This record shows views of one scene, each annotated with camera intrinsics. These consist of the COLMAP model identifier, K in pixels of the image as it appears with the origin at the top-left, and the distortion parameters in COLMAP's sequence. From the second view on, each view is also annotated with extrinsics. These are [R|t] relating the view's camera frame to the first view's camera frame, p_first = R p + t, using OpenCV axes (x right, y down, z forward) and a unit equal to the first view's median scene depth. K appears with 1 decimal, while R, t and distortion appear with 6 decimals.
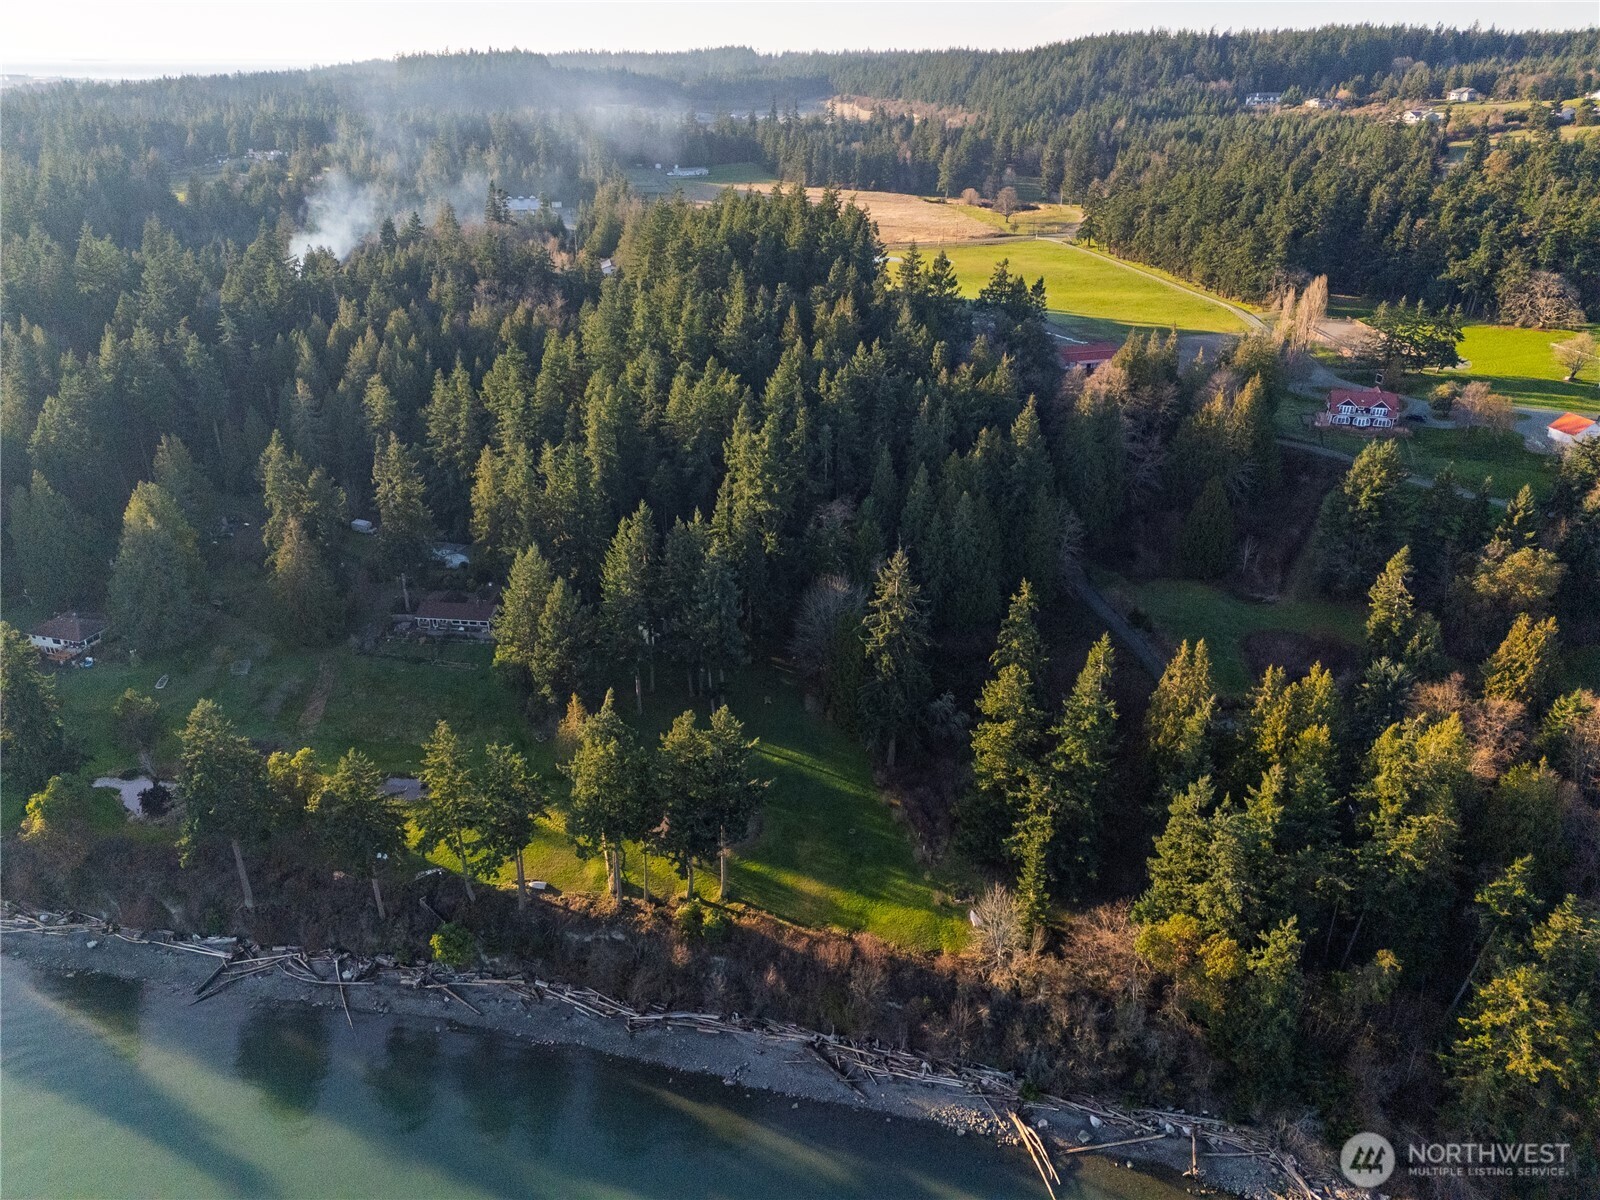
lens RADIAL K [[1140.7, 0, 800.0], [0, 1140.7, 600.0], [0, 0, 1]] dist [0.126321, -0.147201]
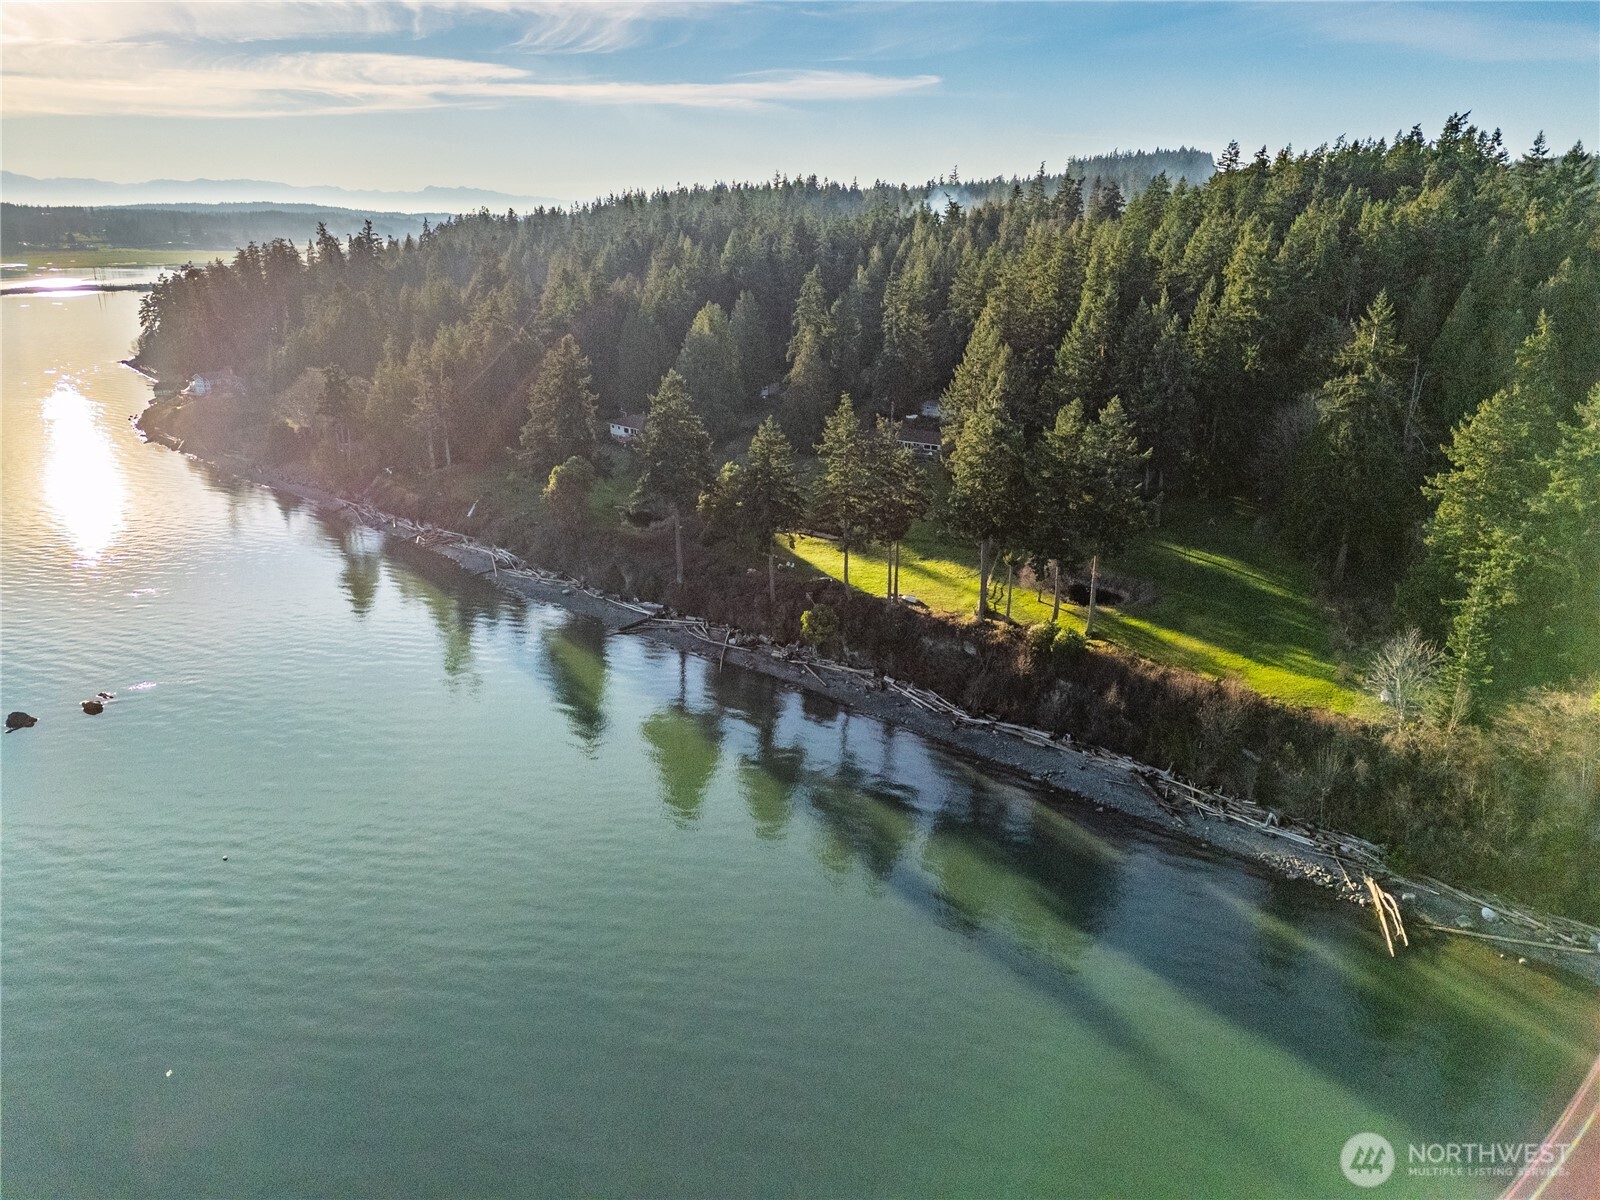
lens RADIAL K [[1133.6, 0, 800.0], [0, 1133.6, 600.0], [0, 0, 1]] dist [0.018906, -0.002036]
pose [[0.862980, 0.156535, -0.480378, 0.171974], [-0.198804, 0.979301, -0.038030, 0.326341], [0.464482, 0.128321, 0.876237, 0.109018]]
